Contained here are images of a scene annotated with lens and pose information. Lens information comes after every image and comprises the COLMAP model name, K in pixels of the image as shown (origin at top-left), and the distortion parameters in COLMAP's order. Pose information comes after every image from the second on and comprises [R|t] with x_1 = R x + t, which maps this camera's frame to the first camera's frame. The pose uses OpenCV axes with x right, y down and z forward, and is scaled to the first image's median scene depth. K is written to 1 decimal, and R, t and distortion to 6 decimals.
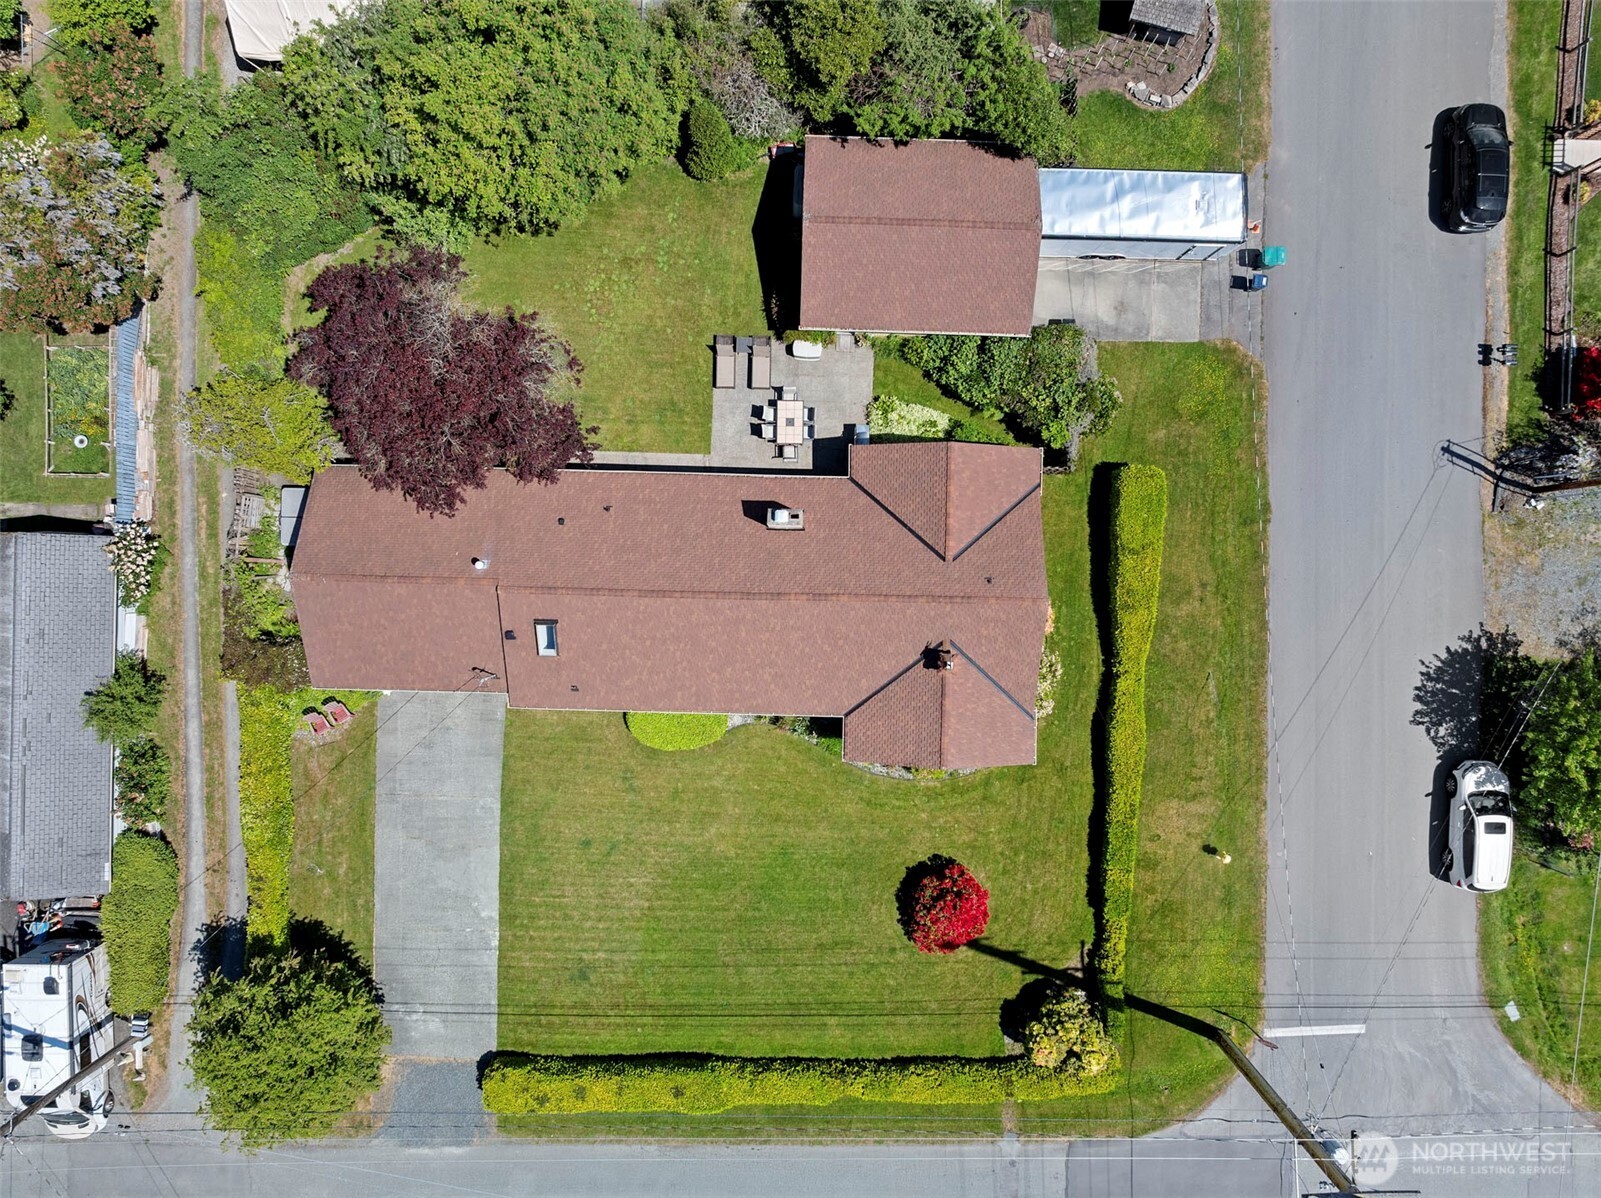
lens RADIAL K [[1128.8, 0, 800.5], [0, 1128.8, 599.0], [0, 0, 1]] dist [-0.035115, -0.005635]
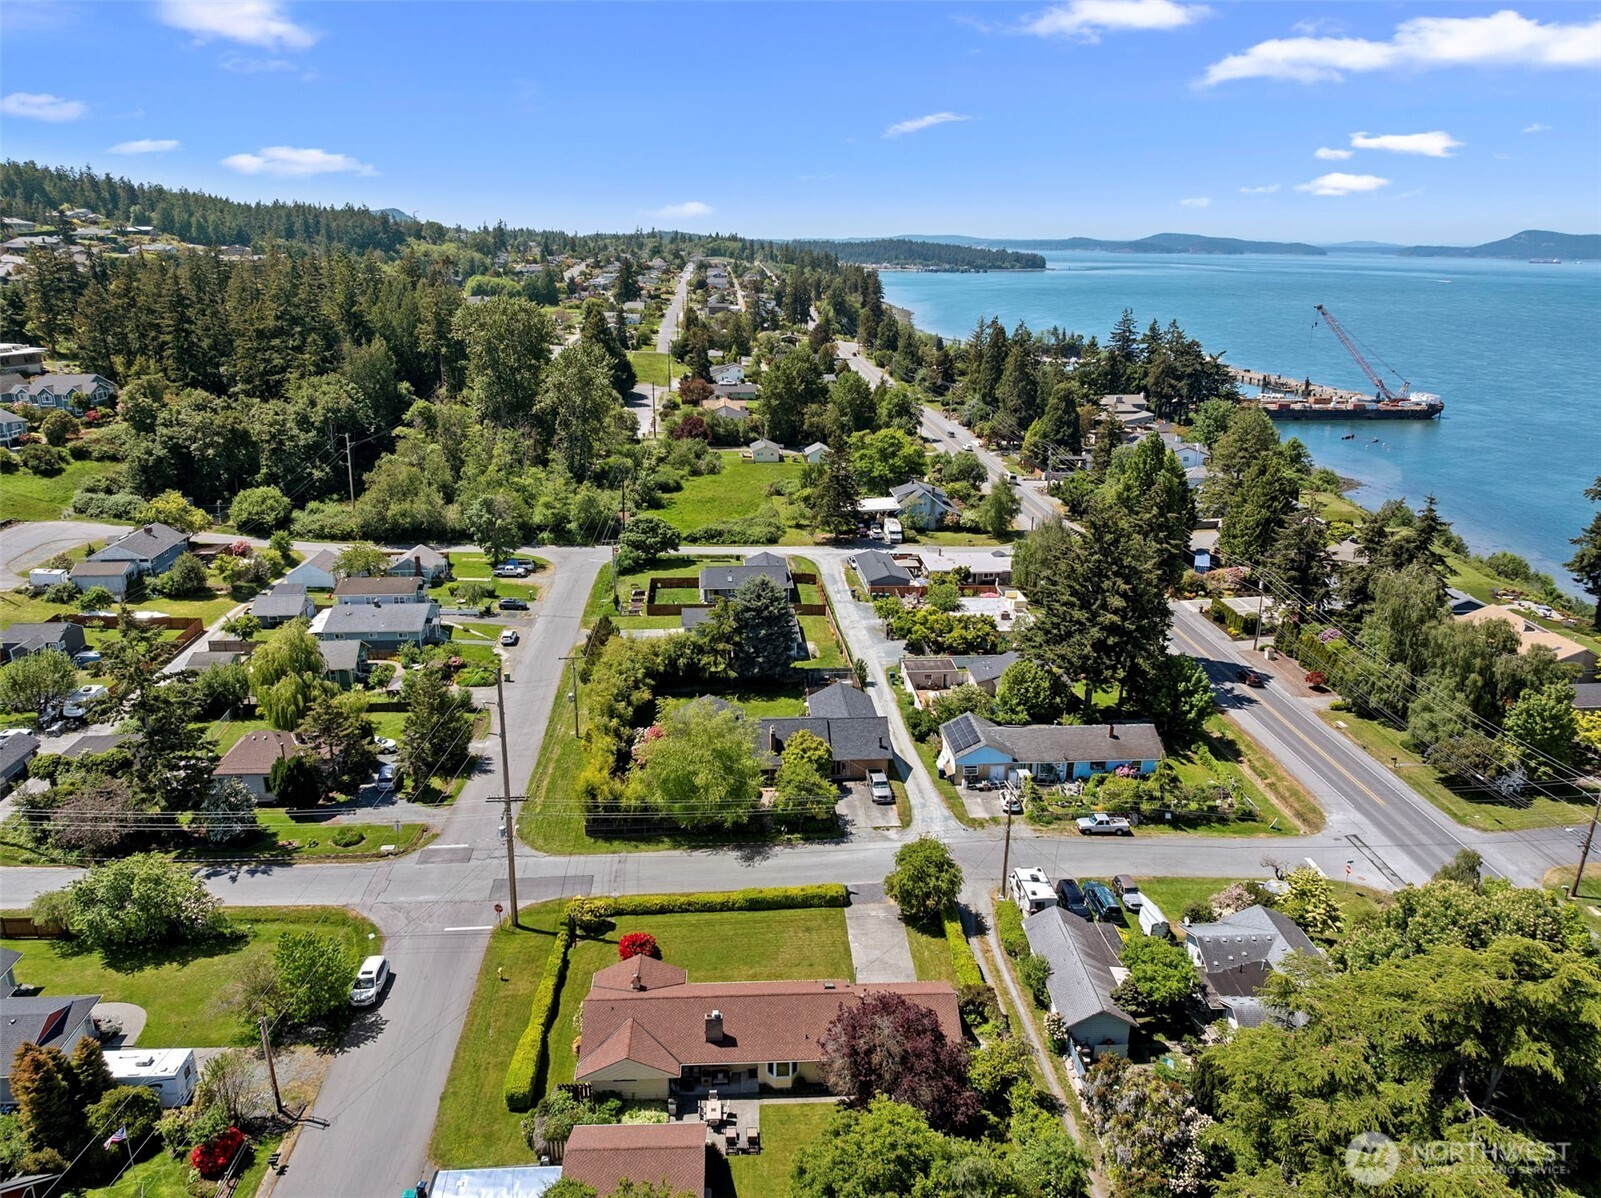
lens RADIAL K [[1128.8, 0, 800.5], [0, 1128.8, 599.0], [0, 0, 1]] dist [-0.035115, -0.005635]
pose [[-0.996827, 0.015589, -0.078062, -0.018040], [-0.079024, -0.311913, 0.946819, -1.539392], [-0.009589, 0.949983, 0.312155, -0.292933]]
